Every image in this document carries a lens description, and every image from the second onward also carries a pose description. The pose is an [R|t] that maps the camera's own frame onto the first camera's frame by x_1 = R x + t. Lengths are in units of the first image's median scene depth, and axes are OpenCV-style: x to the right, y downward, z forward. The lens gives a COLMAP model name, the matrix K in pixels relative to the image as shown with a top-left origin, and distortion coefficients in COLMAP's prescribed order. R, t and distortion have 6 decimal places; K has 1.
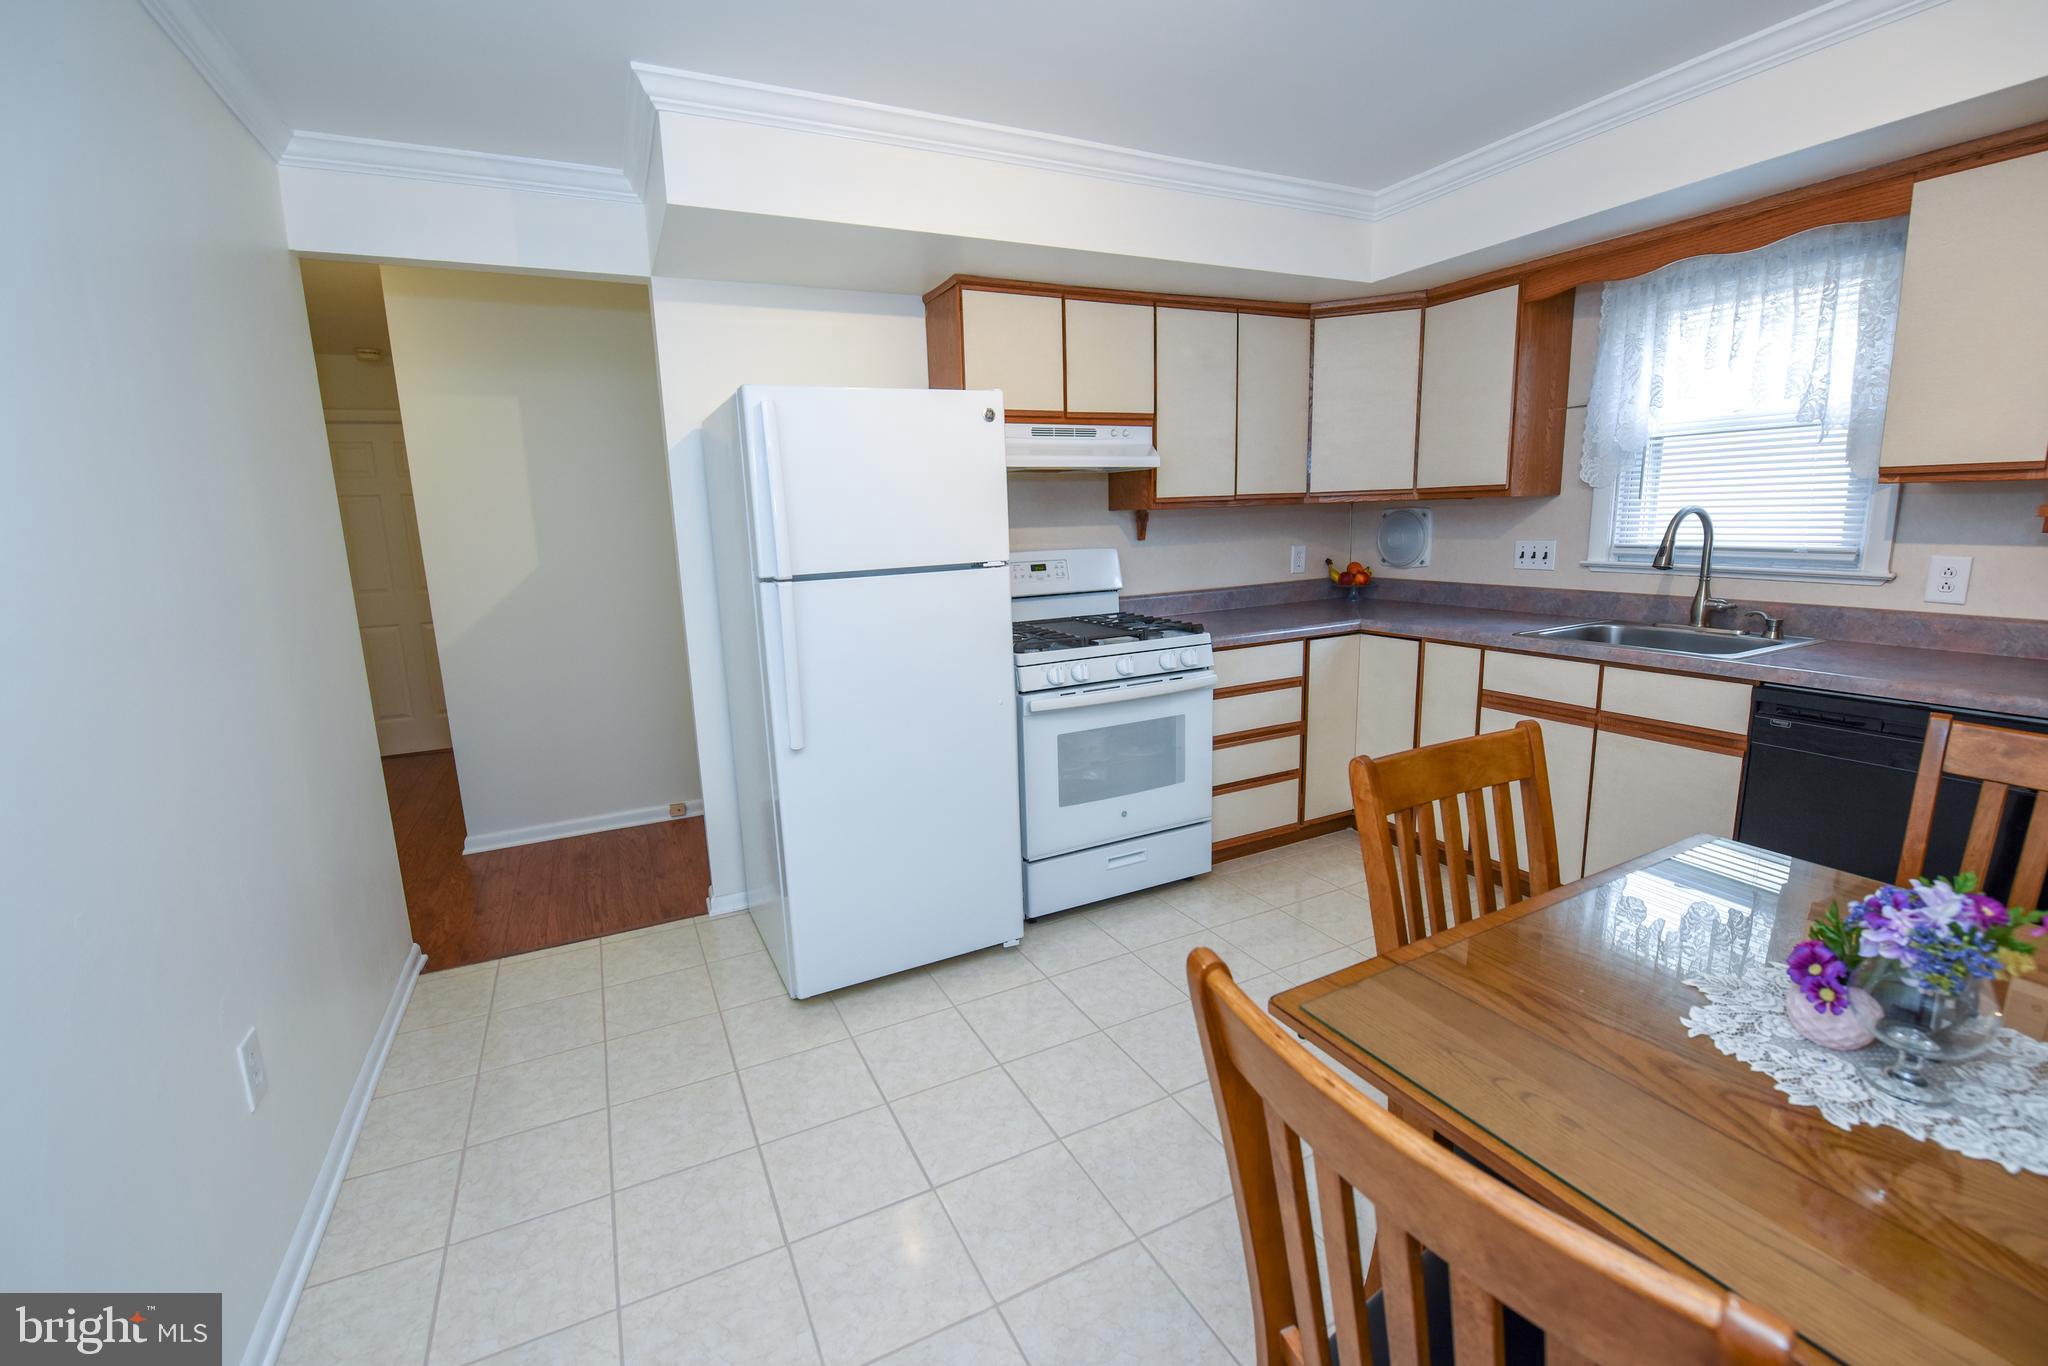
lens RADIAL K [[892.2, 0, 1024.0], [0, 892.2, 683.0], [0, 0, 1]] dist [-0.017166, -0.000648]
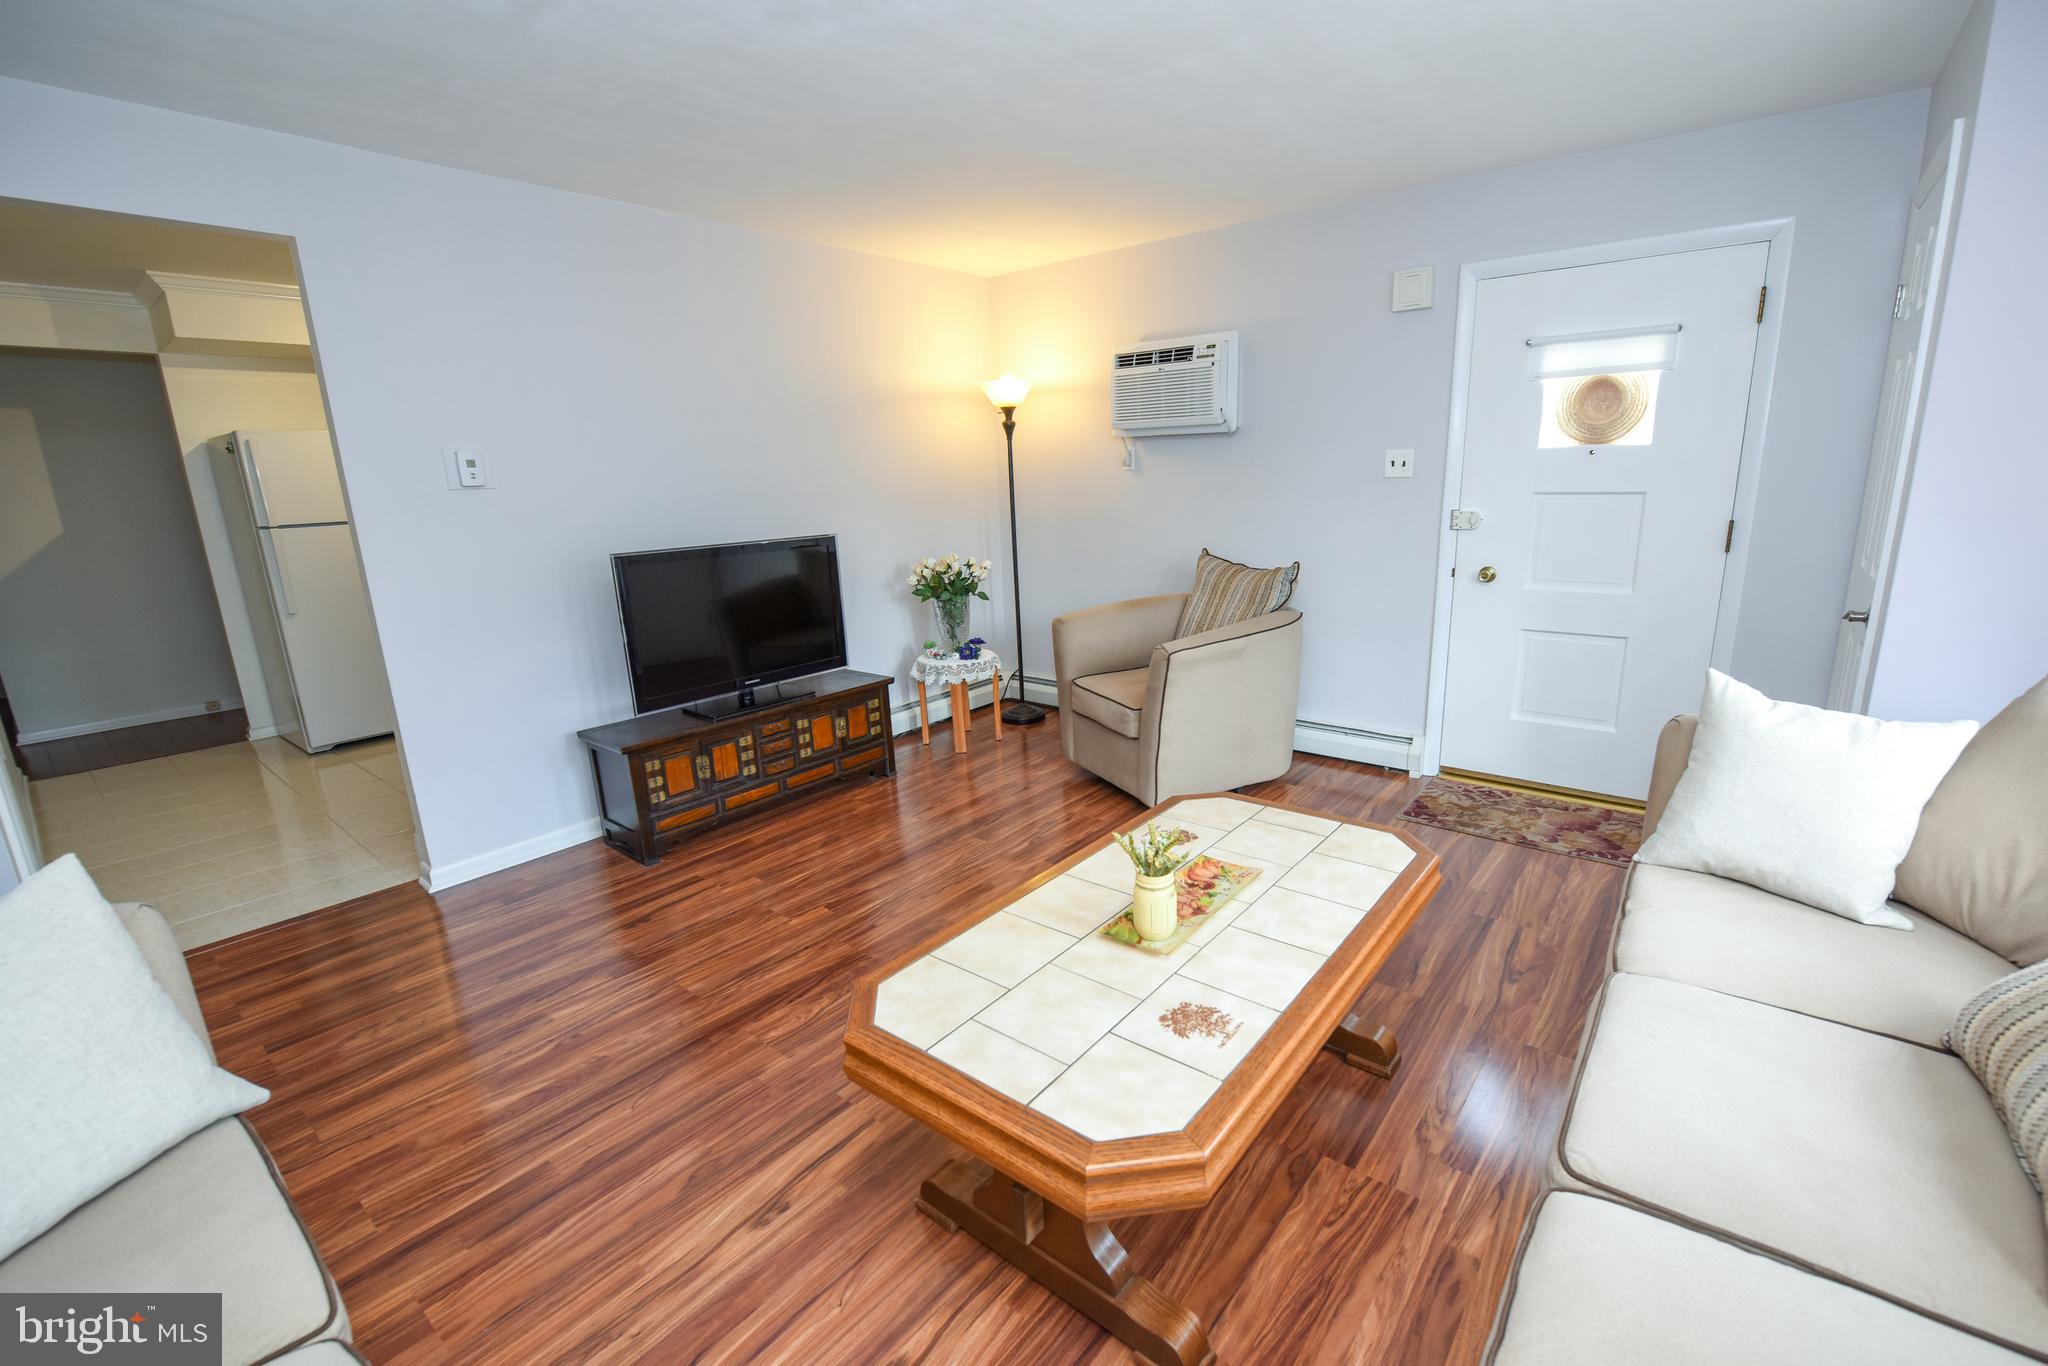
lens RADIAL K [[867.2, 0, 1108.7], [0, 867.2, 688.7], [0, 0, 1]] dist [-0.024461, -0.000374]
pose [[0.886689, -0.095516, 0.452393, 0.450424], [0.075614, 0.995213, 0.061922, 0.240435], [-0.456142, -0.020698, 0.889666, -1.400284]]
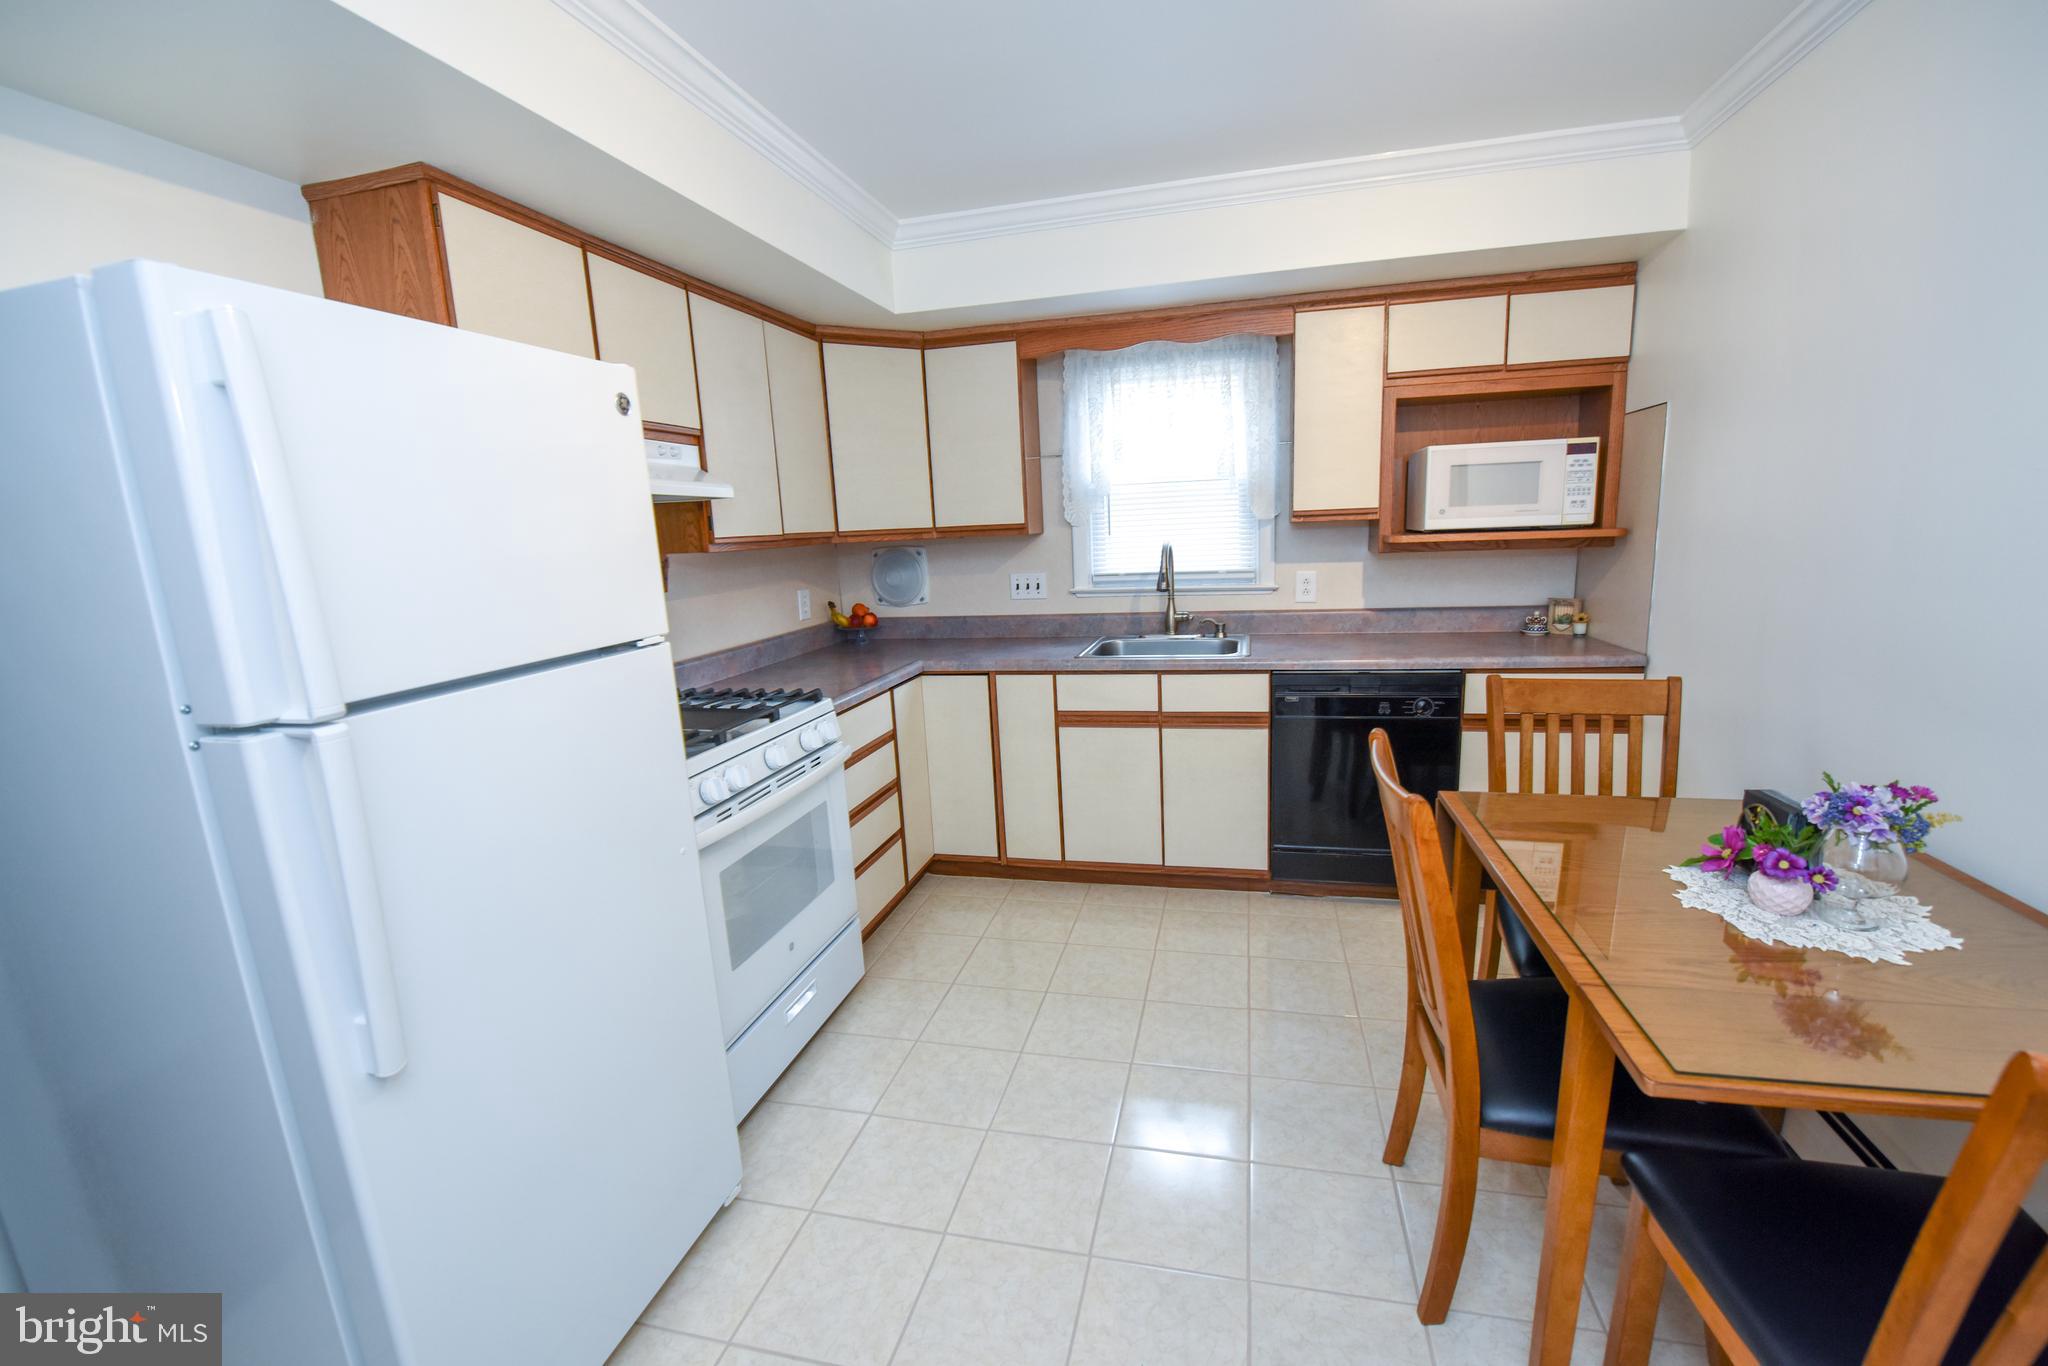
lens RADIAL K [[842.7, 0, 1063.2], [0, 842.7, 692.4], [0, 0, 1]] dist [-0.018208, -0.000288]
pose [[0.627267, -0.145001, 0.765186, -0.259930], [0.165474, 0.984895, 0.050988, -0.065954], [-0.761022, 0.094635, 0.641787, 0.330413]]
